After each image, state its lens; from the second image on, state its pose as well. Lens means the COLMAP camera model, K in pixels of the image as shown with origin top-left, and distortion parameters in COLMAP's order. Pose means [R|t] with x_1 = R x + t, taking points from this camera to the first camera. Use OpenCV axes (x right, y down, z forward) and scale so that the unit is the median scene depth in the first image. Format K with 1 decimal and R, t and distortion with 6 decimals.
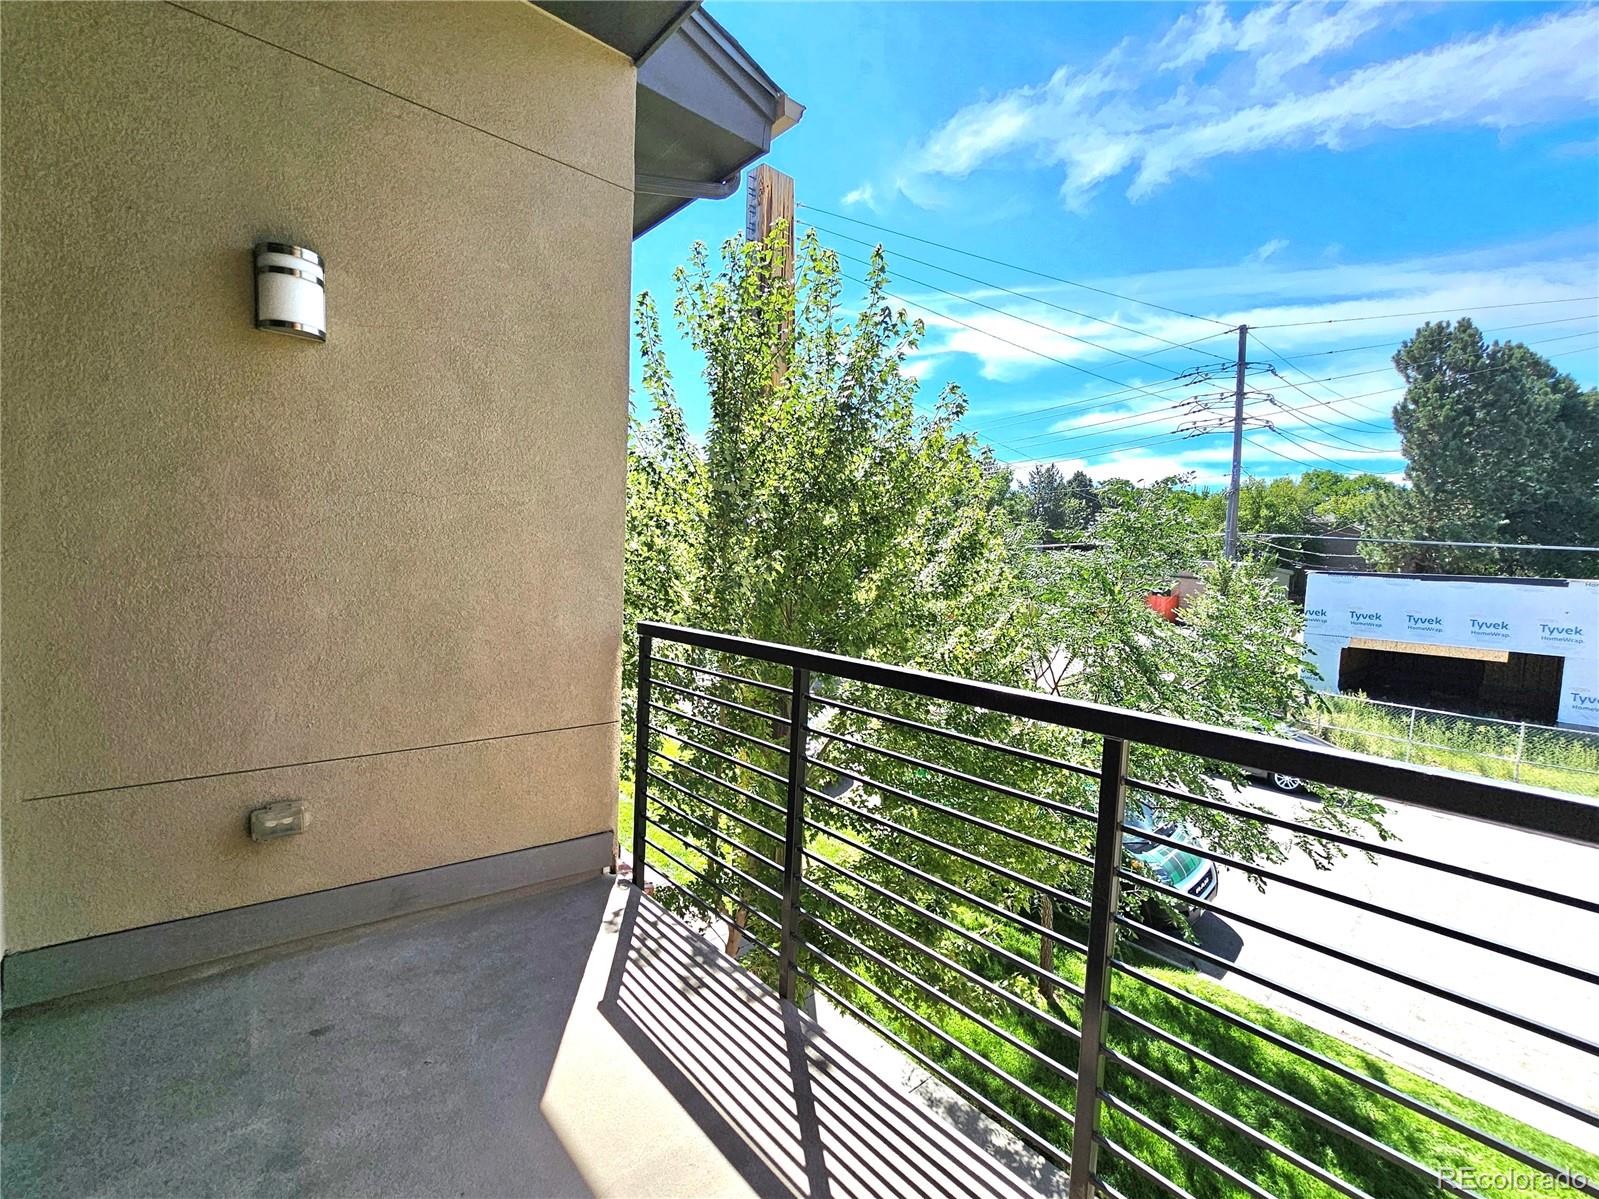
lens RADIAL K [[670.9, 0, 819.6], [0, 670.9, 599.7], [0, 0, 1]] dist [-0.000634, -0.000212]
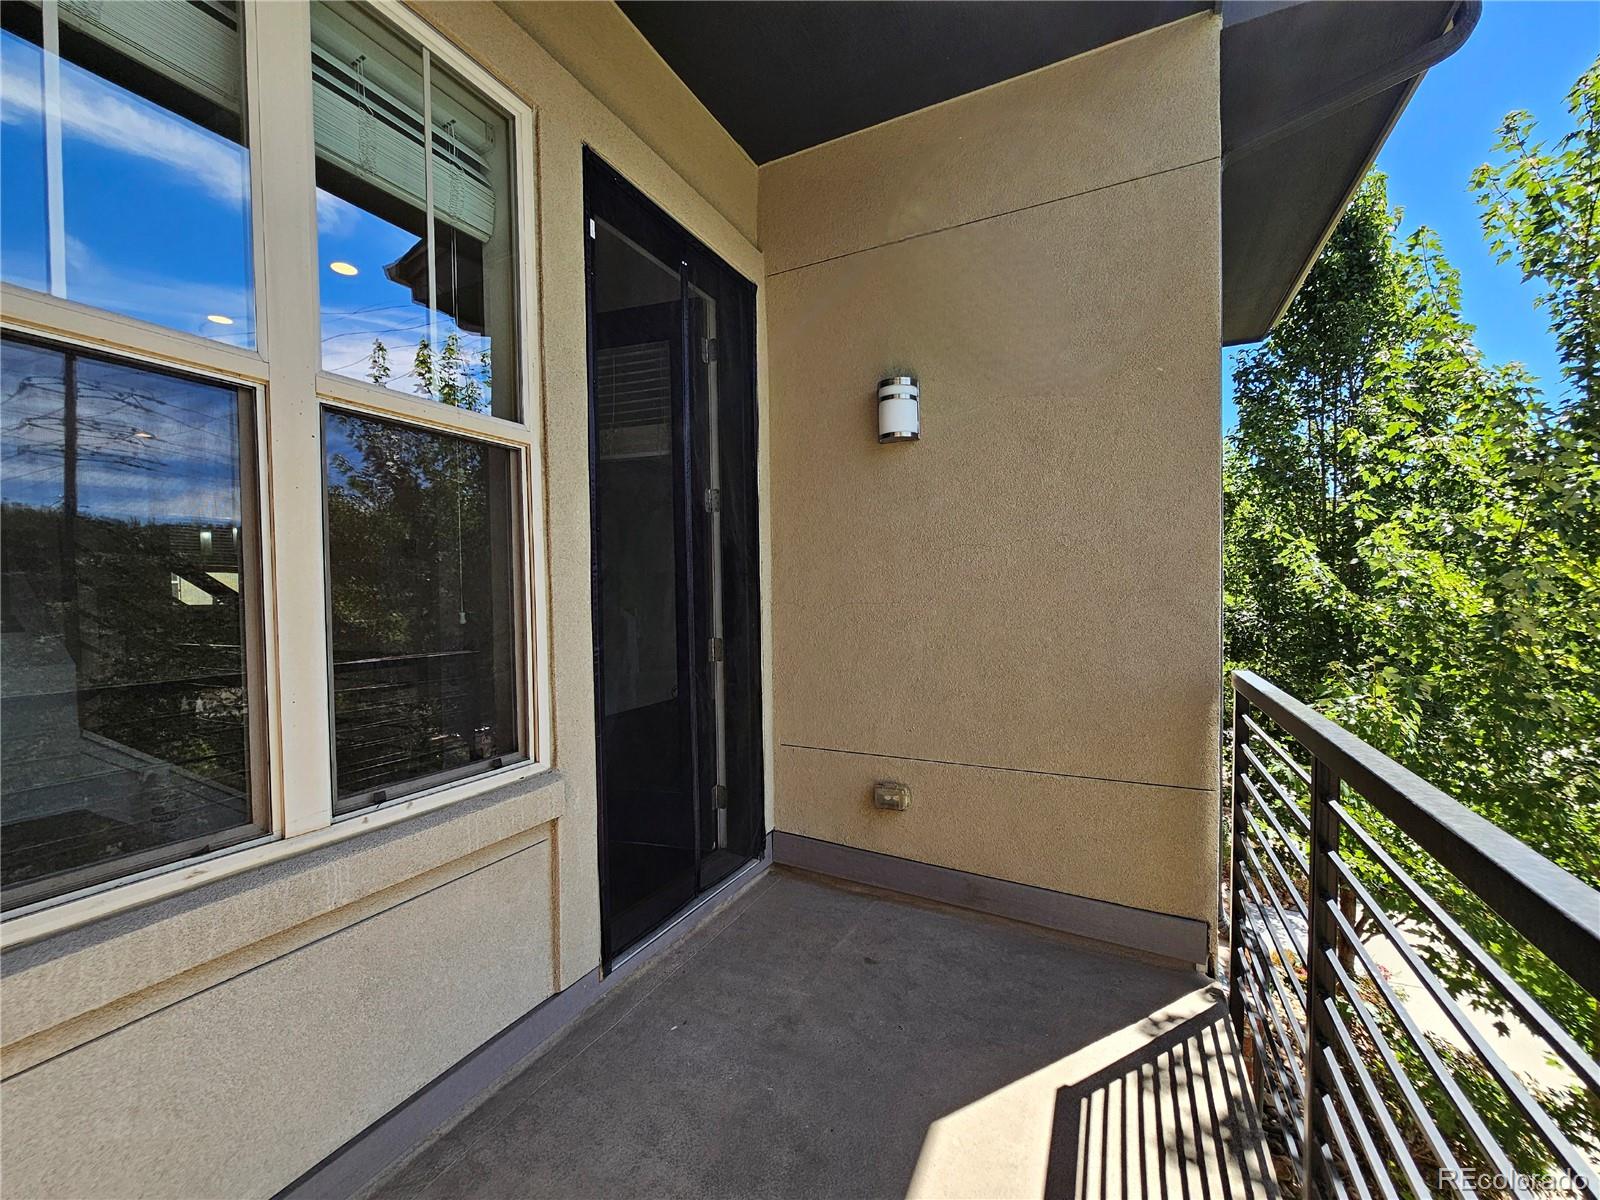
lens RADIAL K [[671.3, 0, 820.1], [0, 671.3, 600.2], [0, 0, 1]] dist [-0.000634, -0.000212]
pose [[0.388049, -0.026916, -0.921245, 0.370025], [-0.026193, 0.998848, -0.040217, -0.008792], [0.921266, 0.039737, 0.386897, 0.300034]]
